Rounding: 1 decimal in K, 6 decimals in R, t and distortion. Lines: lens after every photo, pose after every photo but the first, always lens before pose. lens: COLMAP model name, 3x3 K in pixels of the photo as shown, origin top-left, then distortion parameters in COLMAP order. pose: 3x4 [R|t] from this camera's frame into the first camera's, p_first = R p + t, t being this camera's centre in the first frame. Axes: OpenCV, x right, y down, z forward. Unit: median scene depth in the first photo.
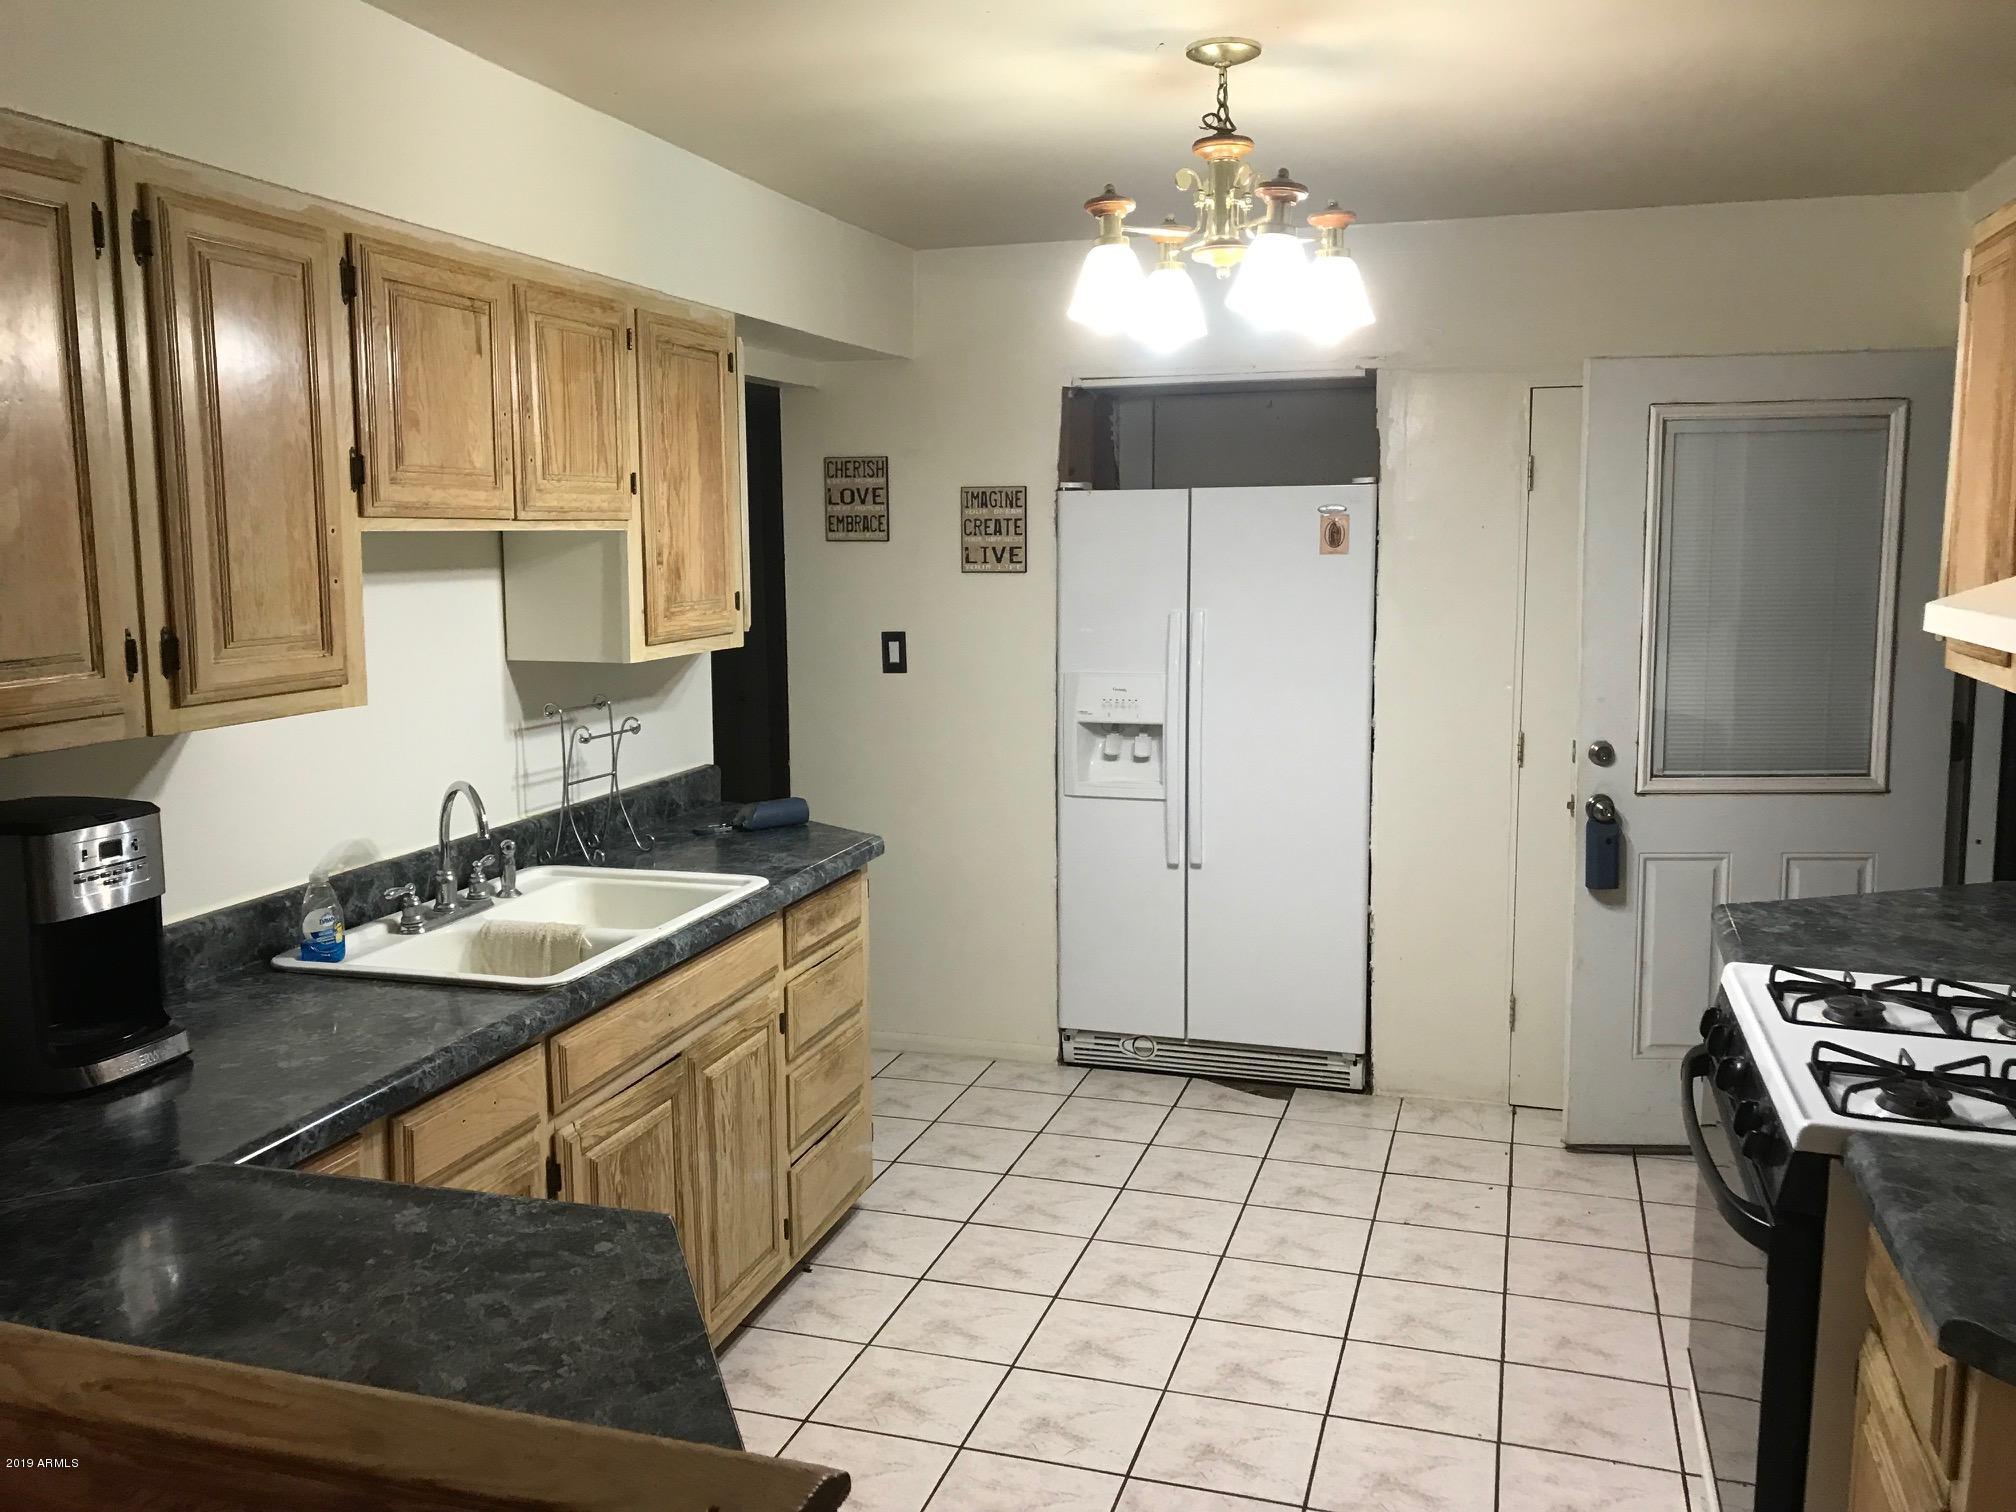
lens RADIAL K [[1650.6, 0, 1006.5], [0, 1650.6, 744.3], [0, 0, 1]] dist [0.039647, -0.041057]
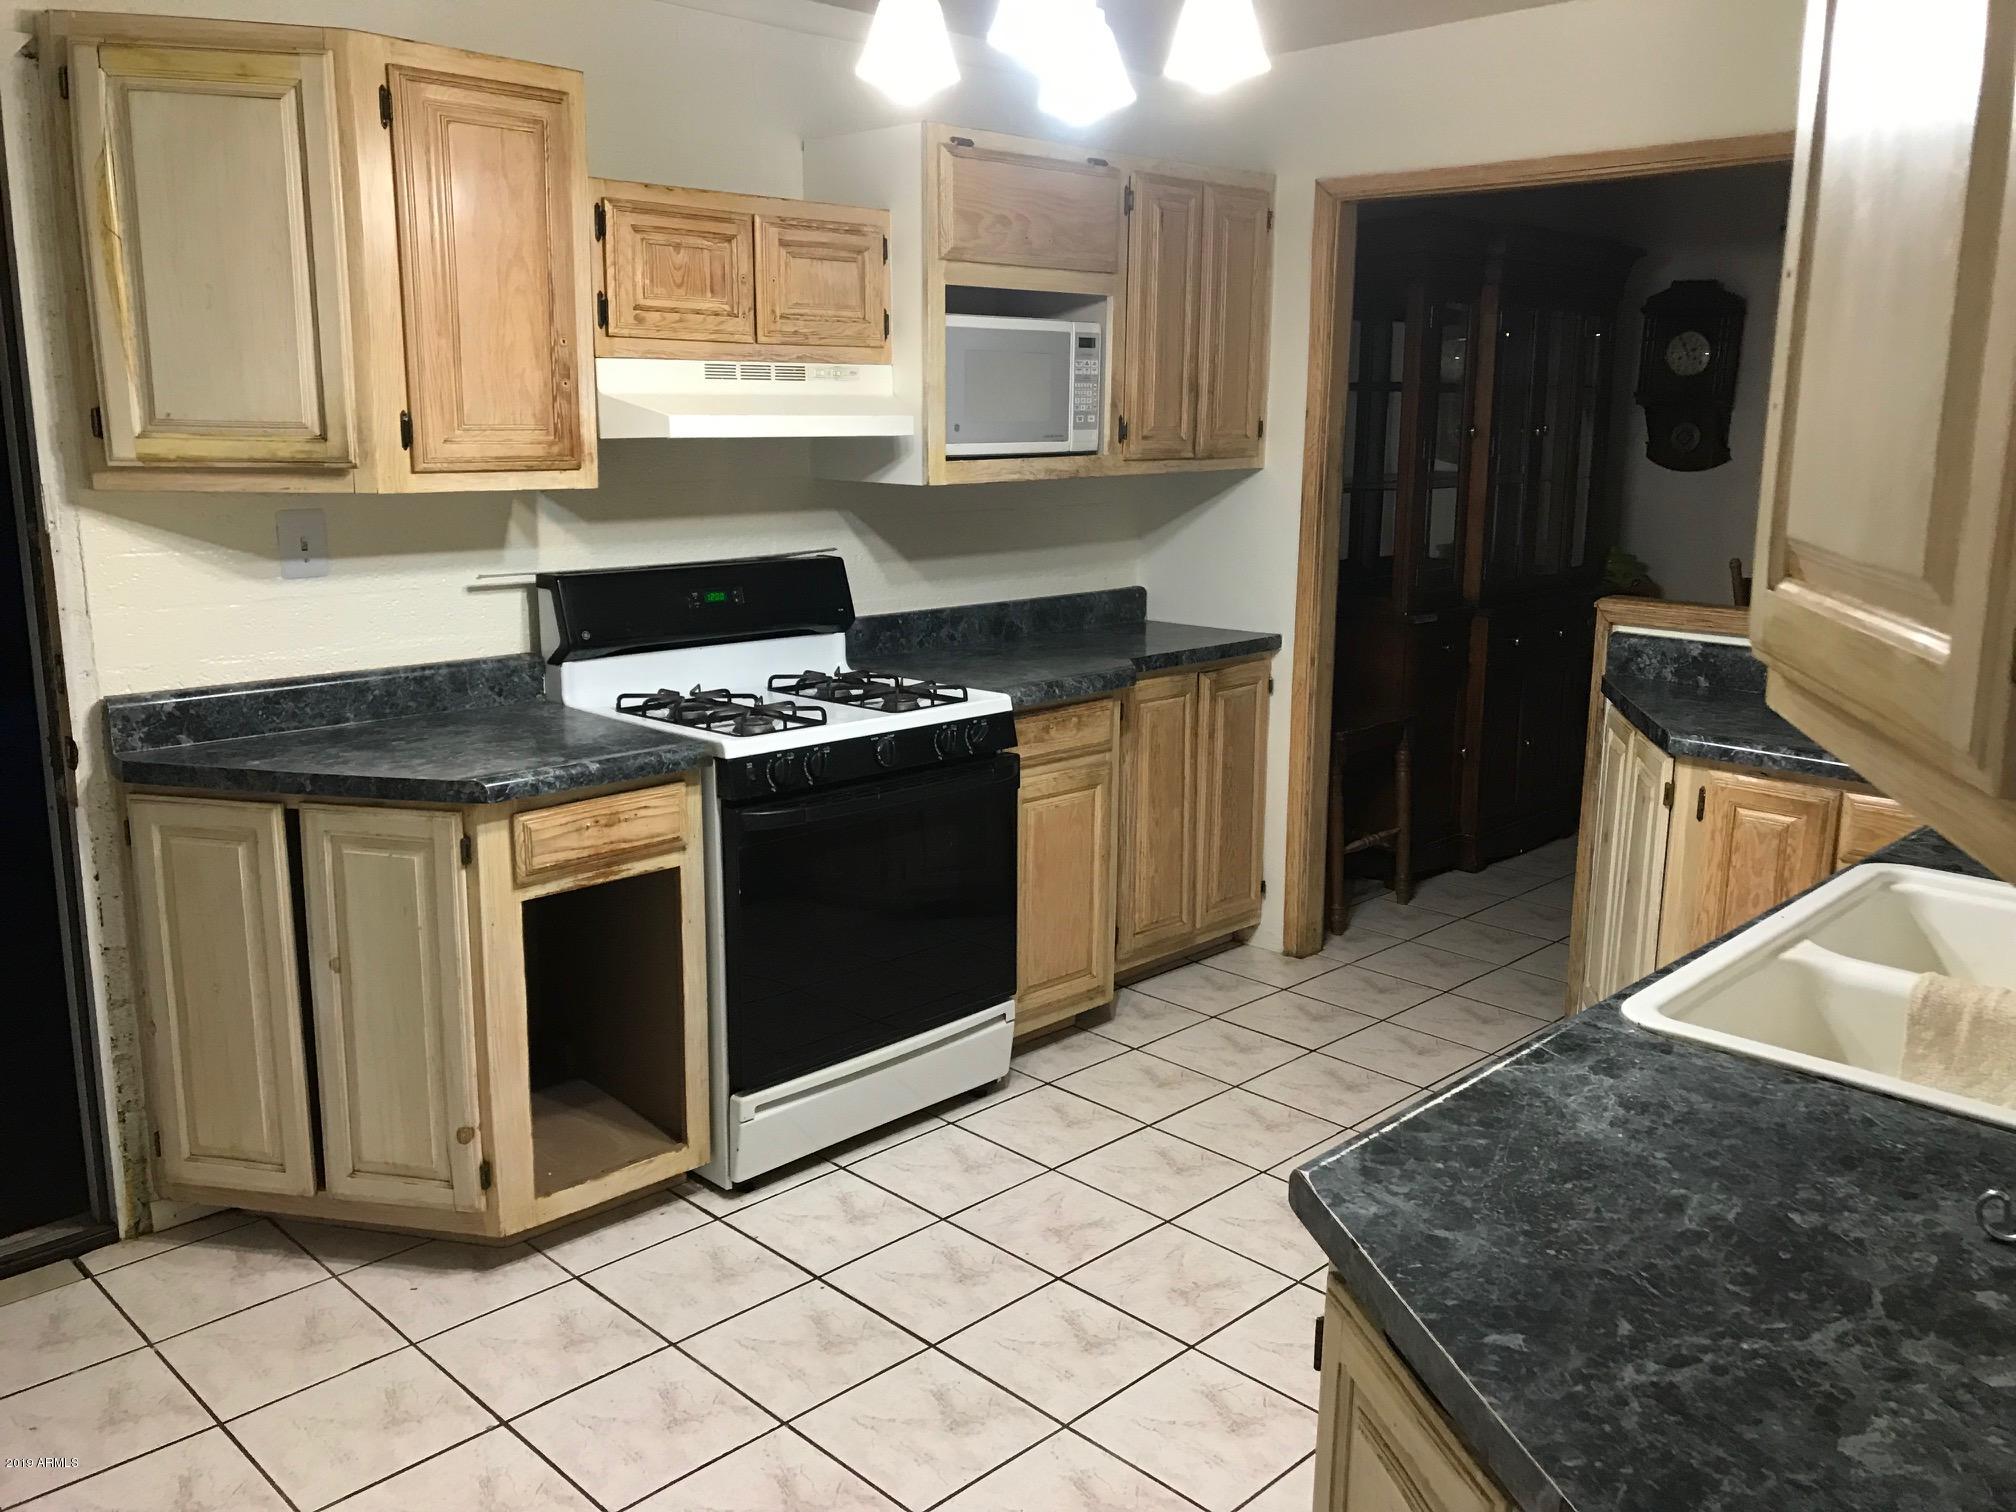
lens RADIAL K [[1650.6, 0, 1010.4], [0, 1650.6, 755.5], [0, 0, 1]] dist [0.039647, -0.041057]
pose [[-0.893318, -0.096019, 0.439047, -0.139883], [0.055030, 0.946190, 0.318899, -0.121771], [-0.446042, 0.309039, -0.839965, 1.077373]]
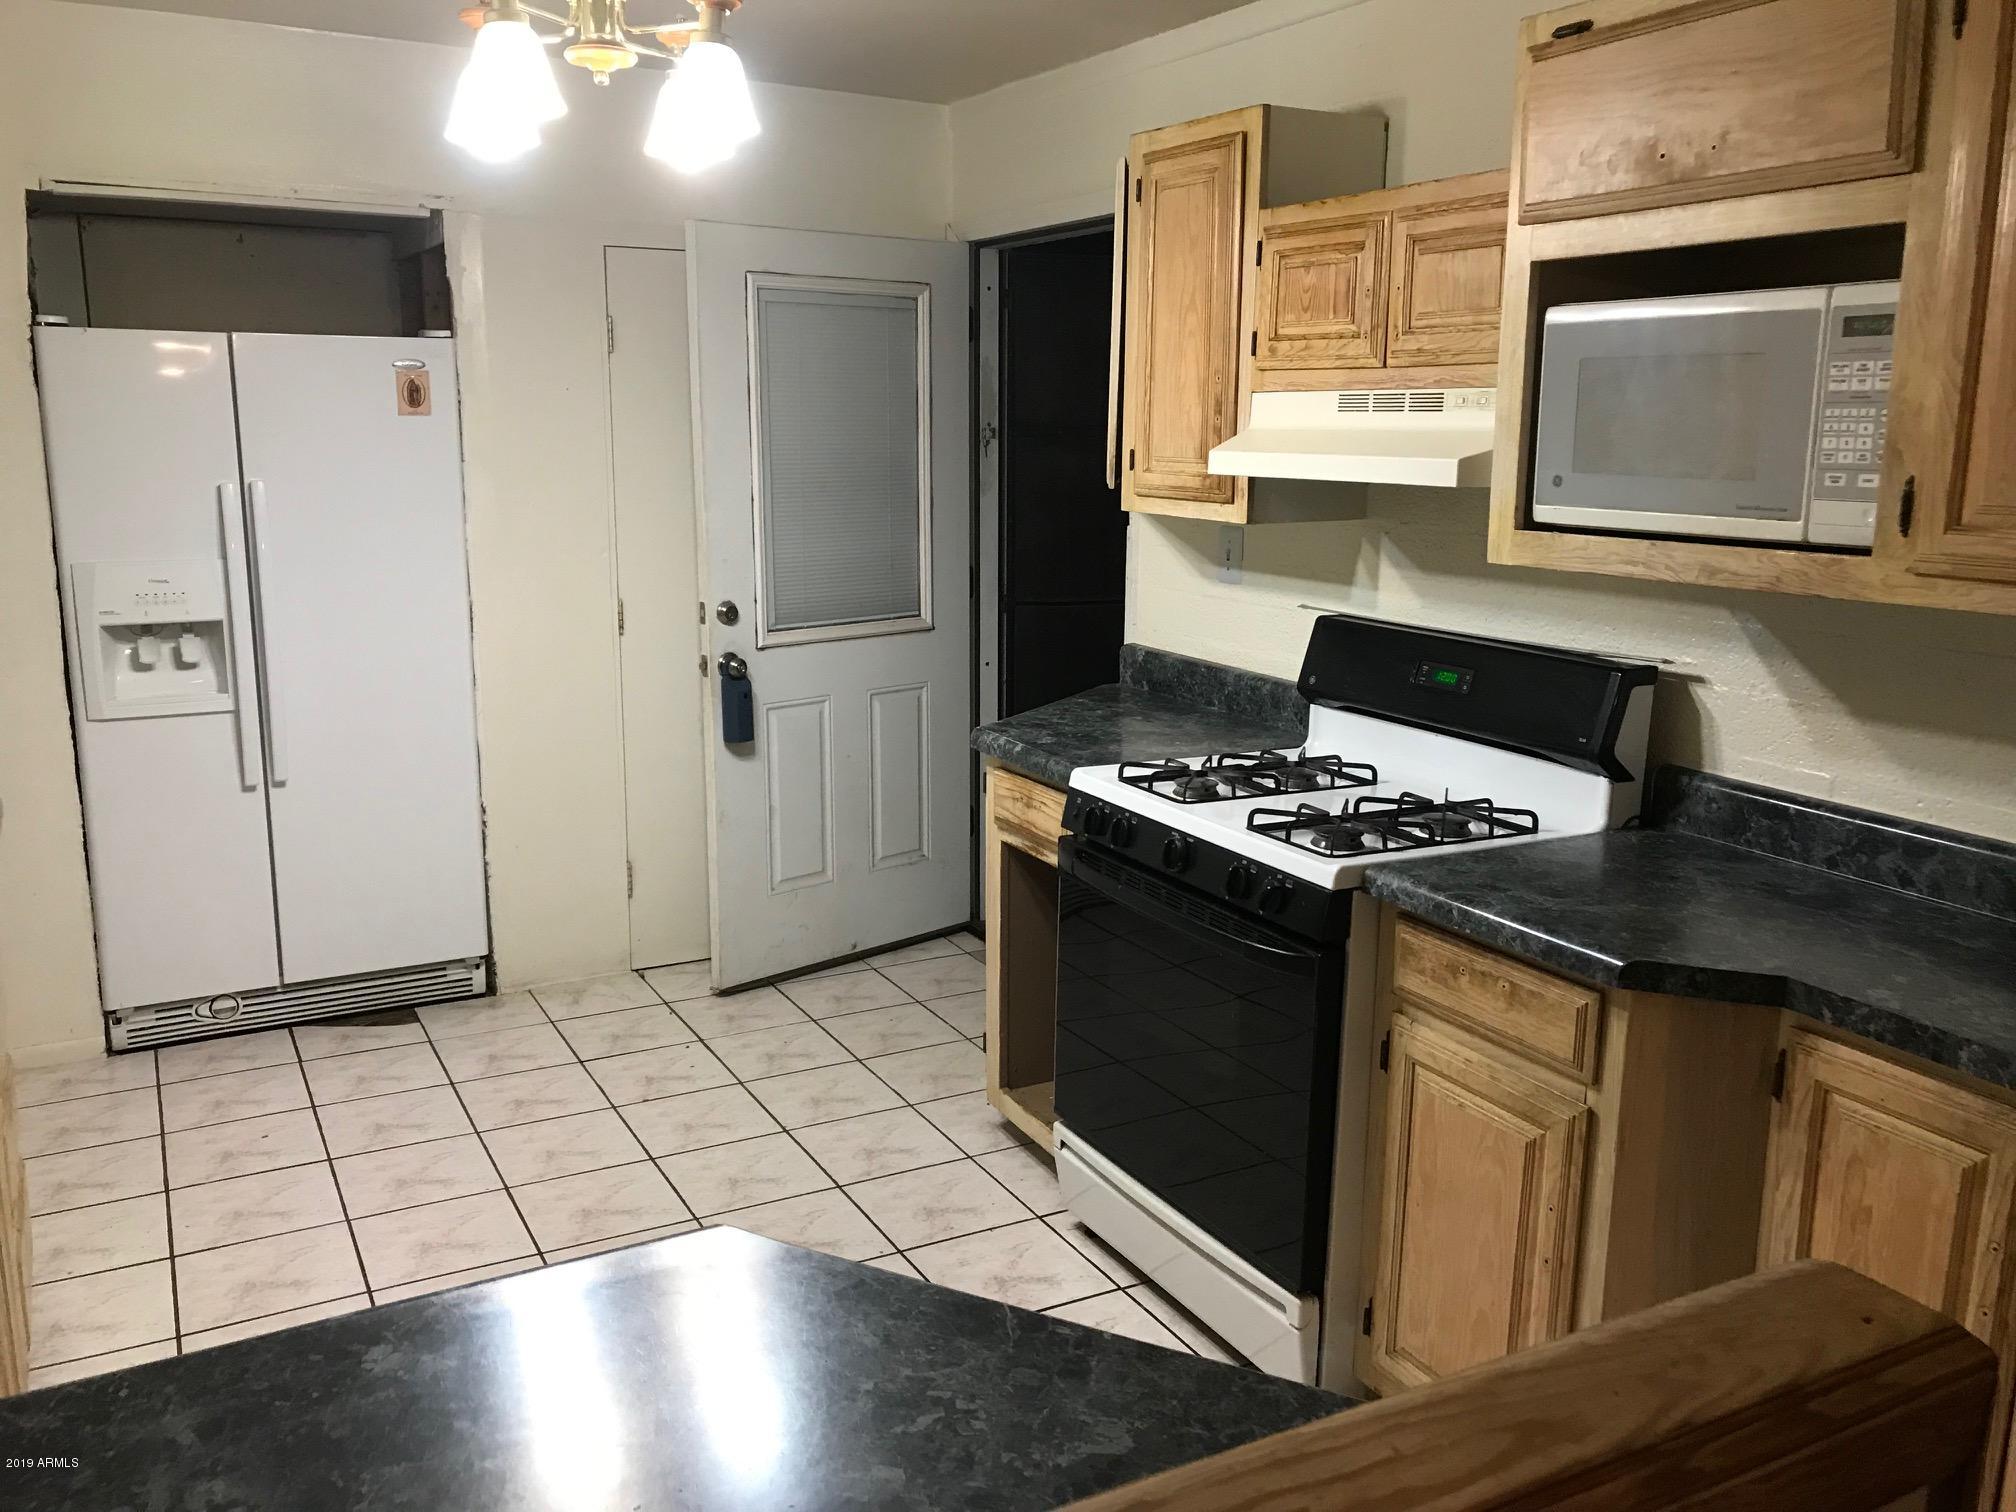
lens RADIAL K [[1650.6, 0, 1006.9], [0, 1650.6, 746.7], [0, 0, 1]] dist [0.039647, -0.041057]
pose [[0.691758, -0.129714, 0.710383, -0.237694], [0.079936, 0.991444, 0.103195, -0.003800], [-0.717691, -0.014601, 0.696209, 0.136037]]
